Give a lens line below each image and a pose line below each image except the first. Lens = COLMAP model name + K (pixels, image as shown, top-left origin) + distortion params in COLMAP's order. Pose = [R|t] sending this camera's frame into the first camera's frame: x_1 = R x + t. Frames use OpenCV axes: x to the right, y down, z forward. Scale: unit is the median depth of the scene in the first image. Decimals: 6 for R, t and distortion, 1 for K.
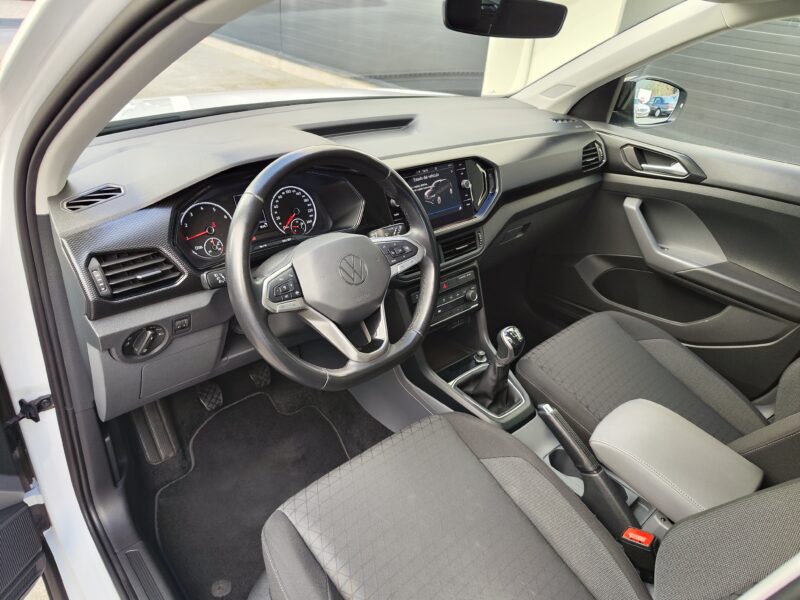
lens RADIAL K [[554.3, 0, 403.7], [0, 554.3, 299.1], [0, 0, 1]] dist [0.004355, -0.019424]
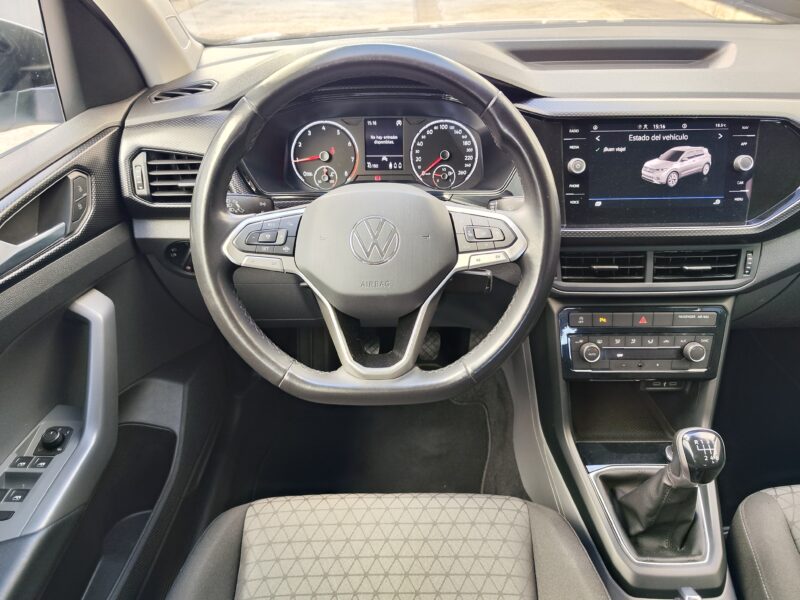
lens RADIAL K [[554.3, 0, 401.2], [0, 554.3, 296.8], [0, 0, 1]] dist [0.004355, -0.019424]
pose [[0.730990, 0.314722, -0.605478, 0.266246], [-0.278790, 0.947601, 0.155973, -0.076038], [0.622840, 0.054787, 0.780429, 0.386676]]
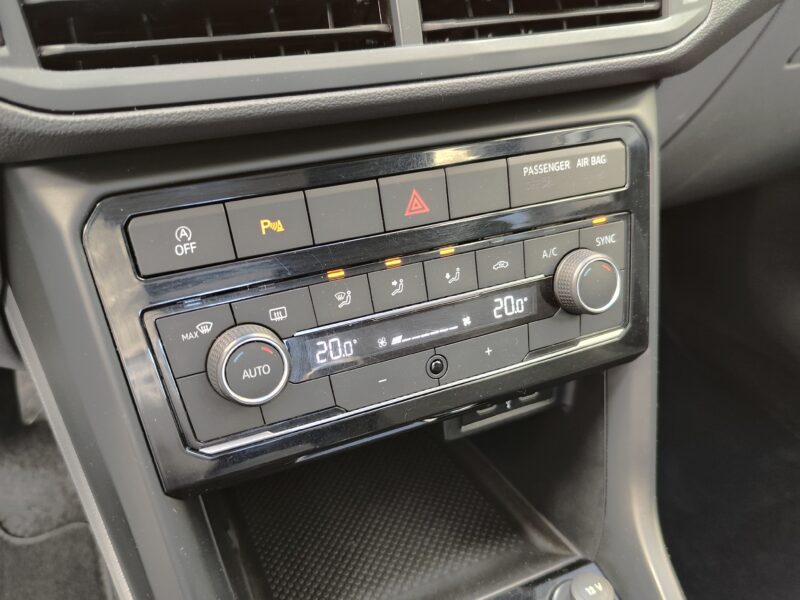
lens RADIAL K [[759.7, 0, 398.9], [0, 759.7, 297.8], [0, 0, 1]] dist [-0.043549, 0.000000]
pose [[0.960551, 0.150787, -0.233677, 0.138942], [-0.133632, 0.987145, 0.087674, -0.016003], [0.243893, -0.052989, 0.968353, 0.856195]]
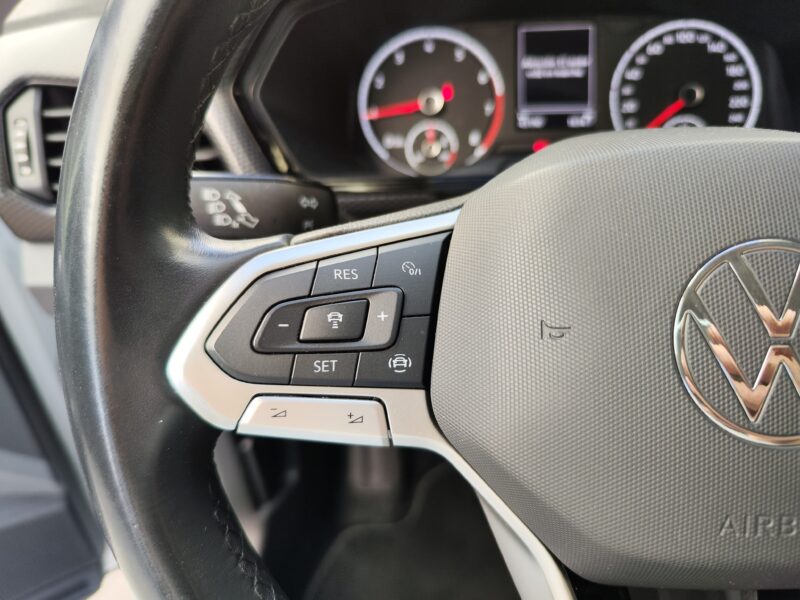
lens RADIAL K [[583.0, 0, 397.5], [0, 583.0, 284.9], [0, 0, 1]] dist [-0.034258, 0.013176]
pose [[0.687825, 0.293127, -0.664058, -0.045275], [-0.265752, 0.953012, 0.145413, -0.048790], [0.675480, 0.076456, 0.733404, 0.608777]]
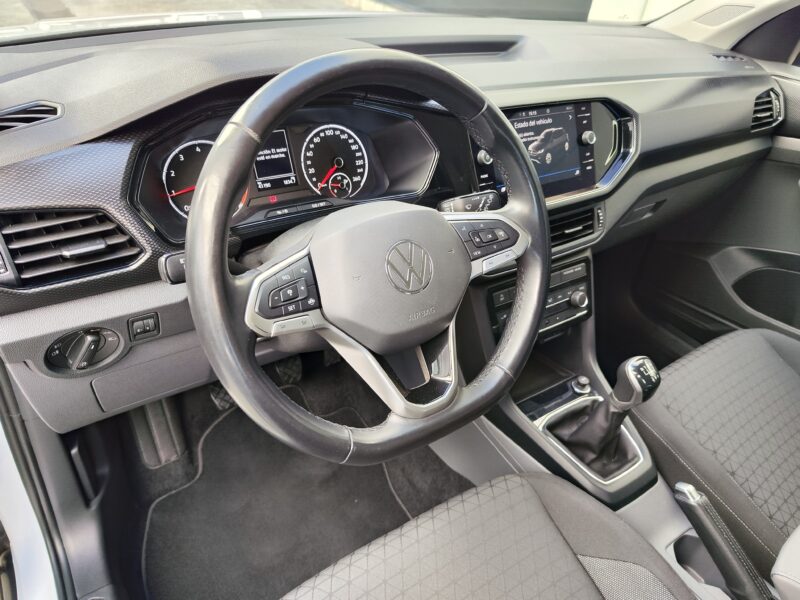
lens RADIAL K [[554.3, 0, 394.8], [0, 554.3, 301.8], [0, 0, 1]] dist [0.004355, -0.019424]
pose [[0.987783, 0.091585, -0.126085, -0.021776], [-0.081523, 0.993227, 0.082786, -0.048216], [0.132813, -0.071496, 0.988559, 0.309298]]
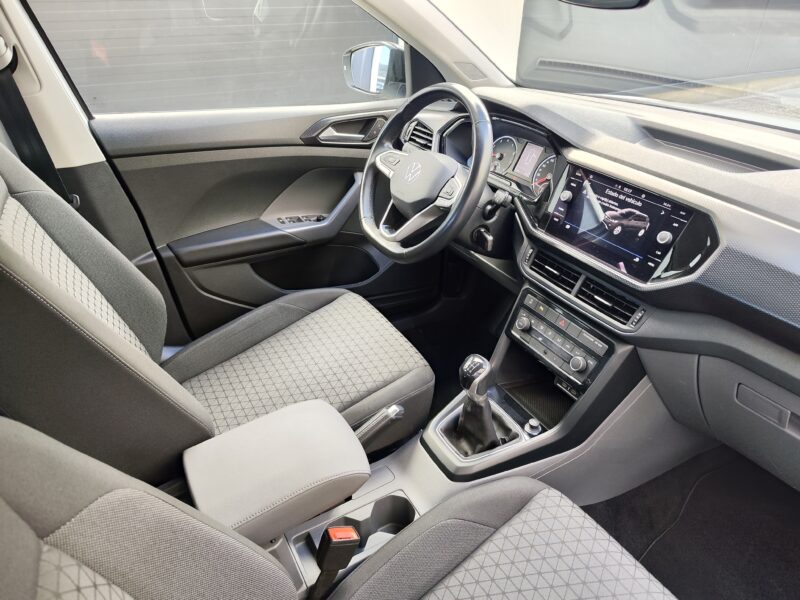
lens RADIAL K [[554.3, 0, 392.1], [0, 554.3, 299.5], [0, 0, 1]] dist [0.004355, -0.019424]
pose [[-0.212469, 0.424635, -0.880081, 0.916445], [-0.526896, 0.708714, 0.469154, -0.329570], [0.822945, 0.563391, 0.073159, 0.785400]]
